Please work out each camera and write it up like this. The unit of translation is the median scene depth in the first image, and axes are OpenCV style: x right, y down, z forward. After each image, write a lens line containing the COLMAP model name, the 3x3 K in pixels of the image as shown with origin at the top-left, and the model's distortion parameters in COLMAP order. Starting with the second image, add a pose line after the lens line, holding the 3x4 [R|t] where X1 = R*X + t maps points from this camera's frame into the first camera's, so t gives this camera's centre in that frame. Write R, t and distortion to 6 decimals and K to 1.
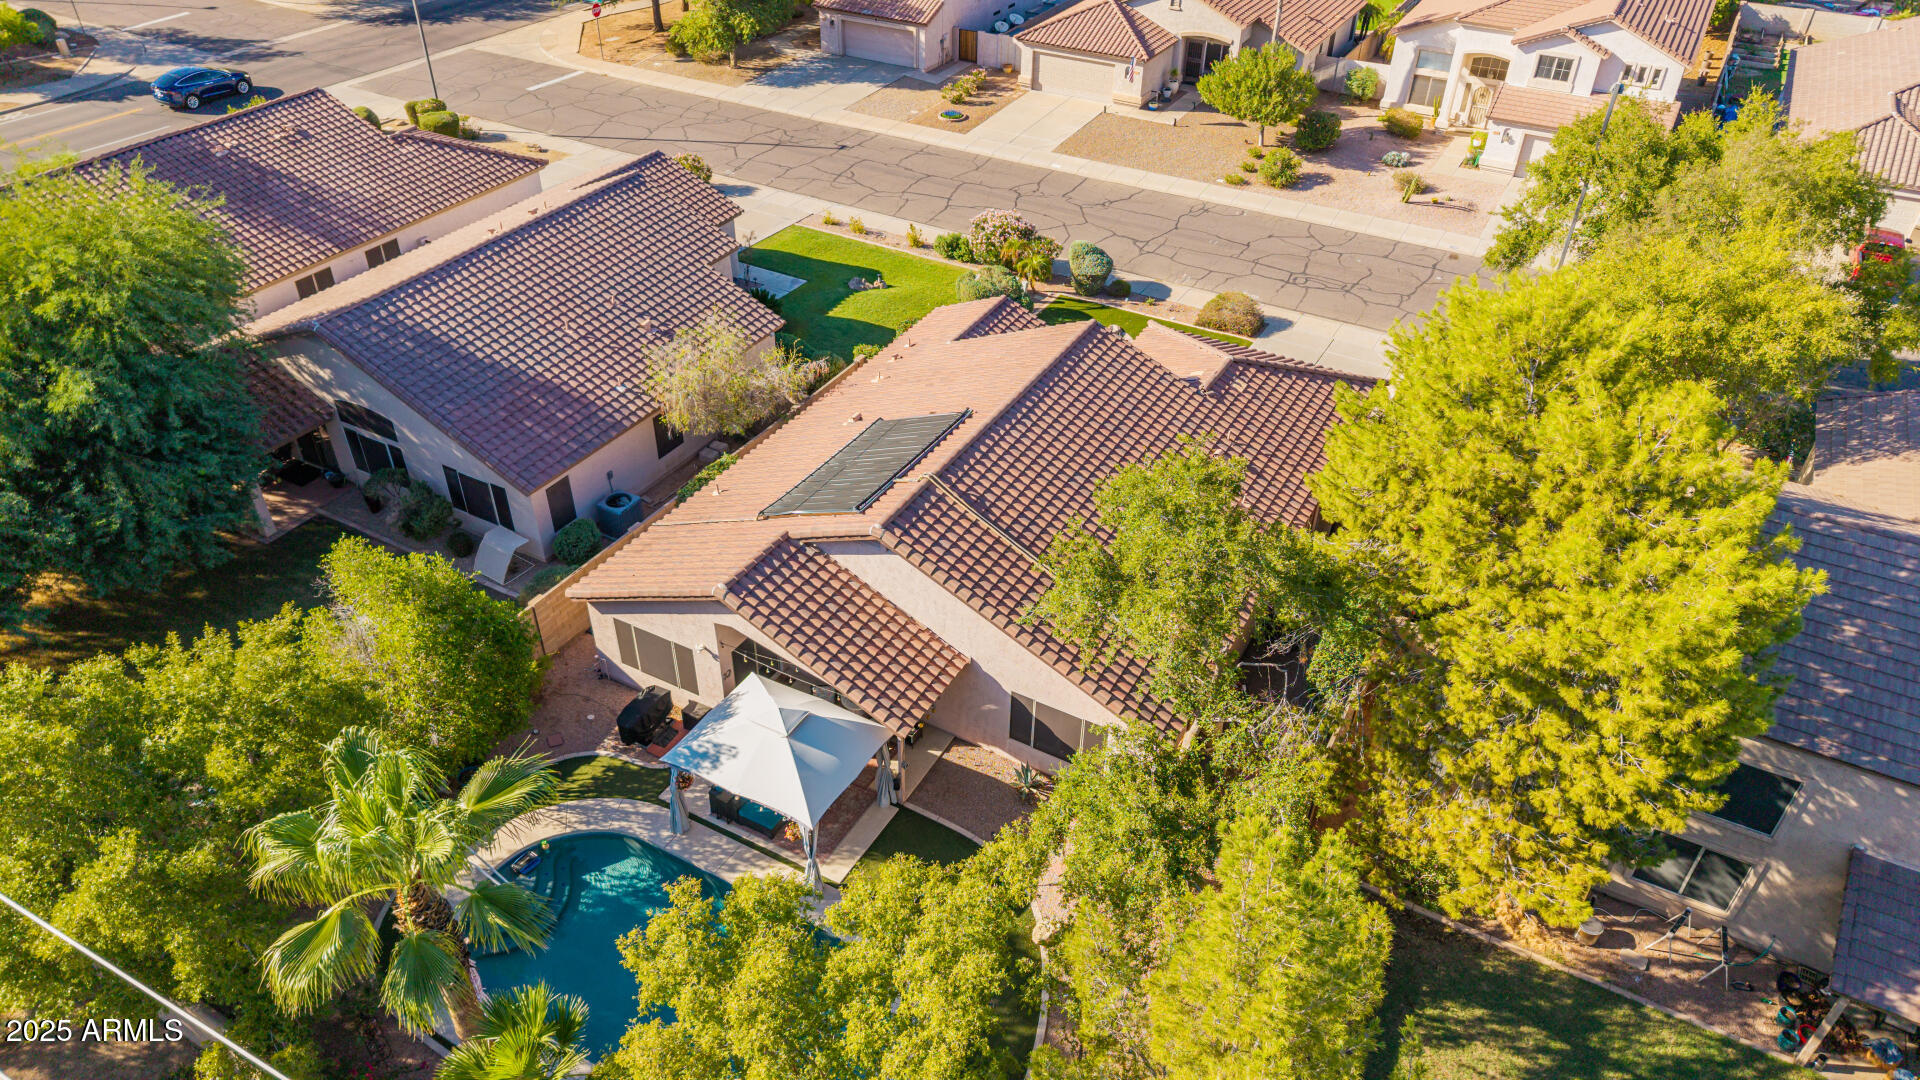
lens RADIAL K [[1286.9, 0, 982.8], [0, 1286.9, 529.4], [0, 0, 1]] dist [0.013895, -0.015414]
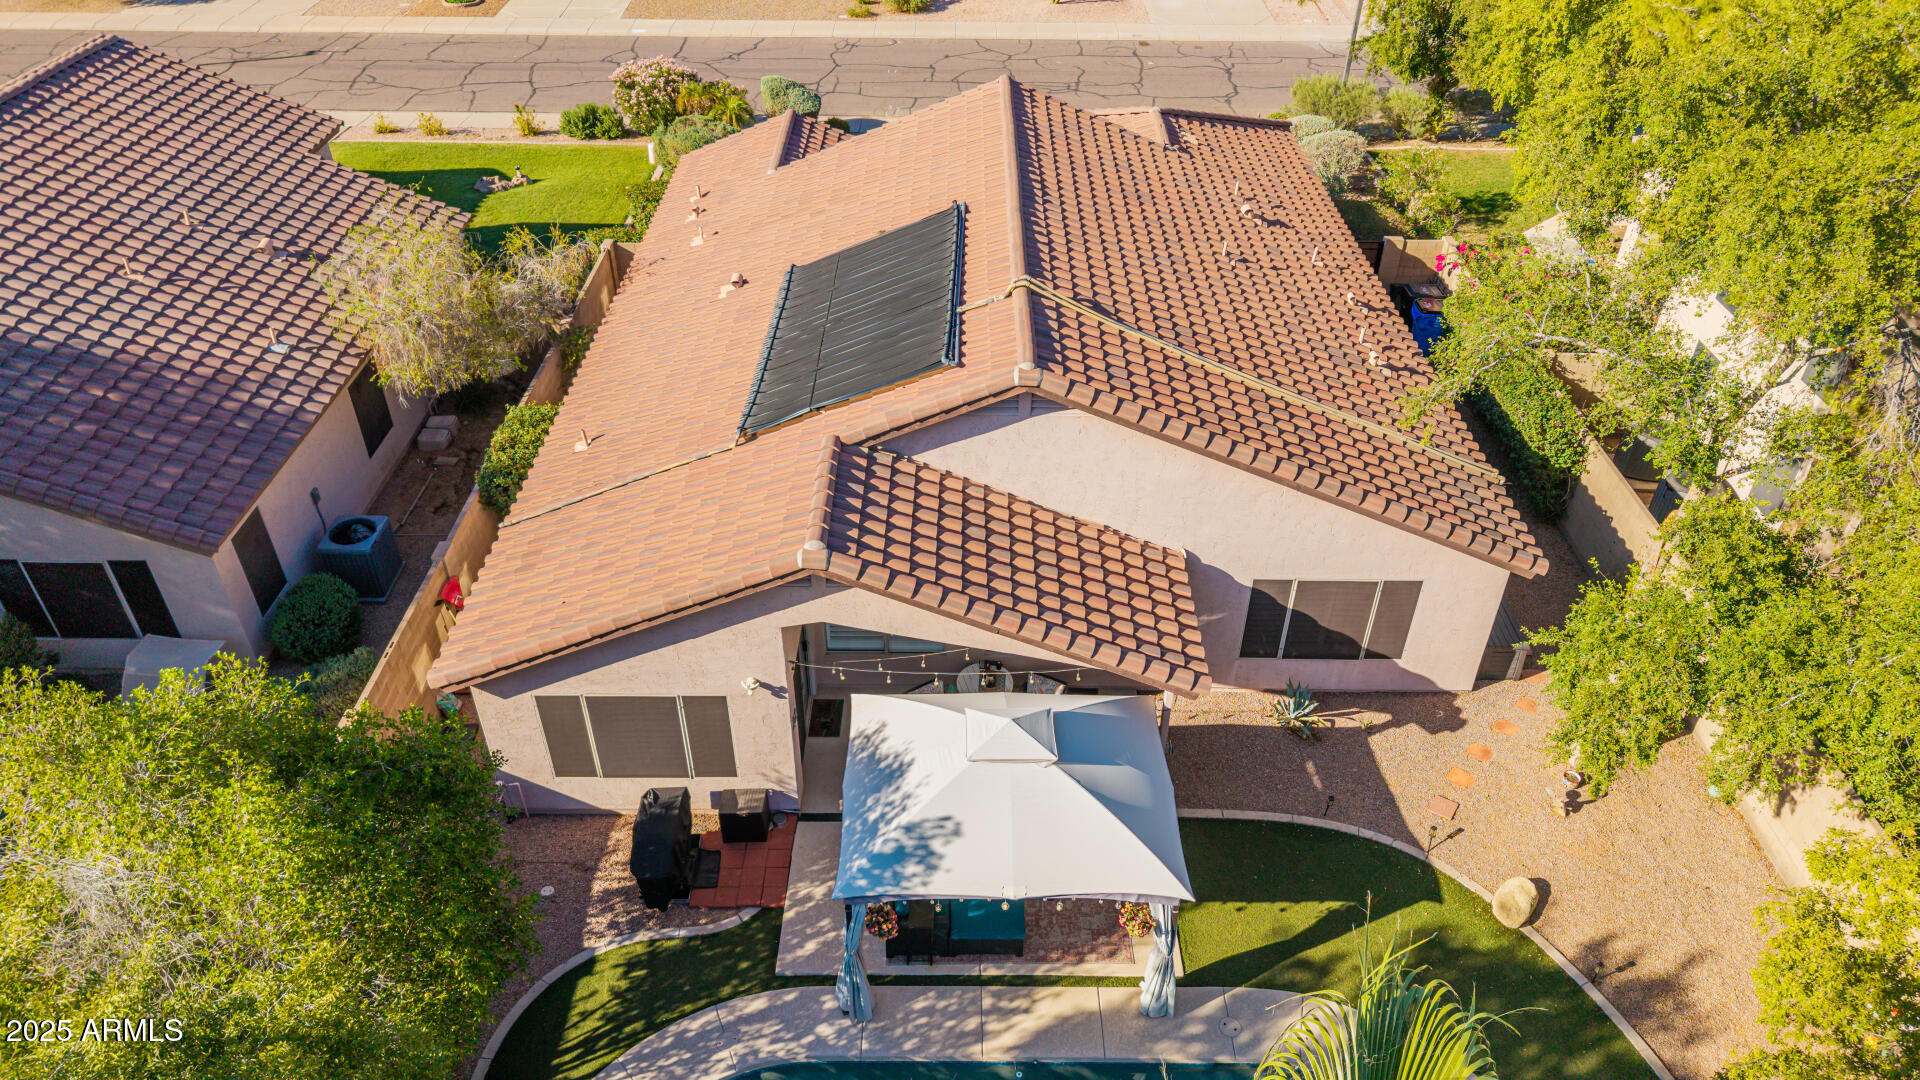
lens RADIAL K [[1286.9, 0, 972.9], [0, 1286.9, 530.0], [0, 0, 1]] dist [0.013895, -0.015414]
pose [[0.877274, -0.292558, 0.380527, -0.292129], [0.287330, 0.955129, 0.071910, 0.016458], [-0.384490, 0.046252, 0.921970, 0.418768]]
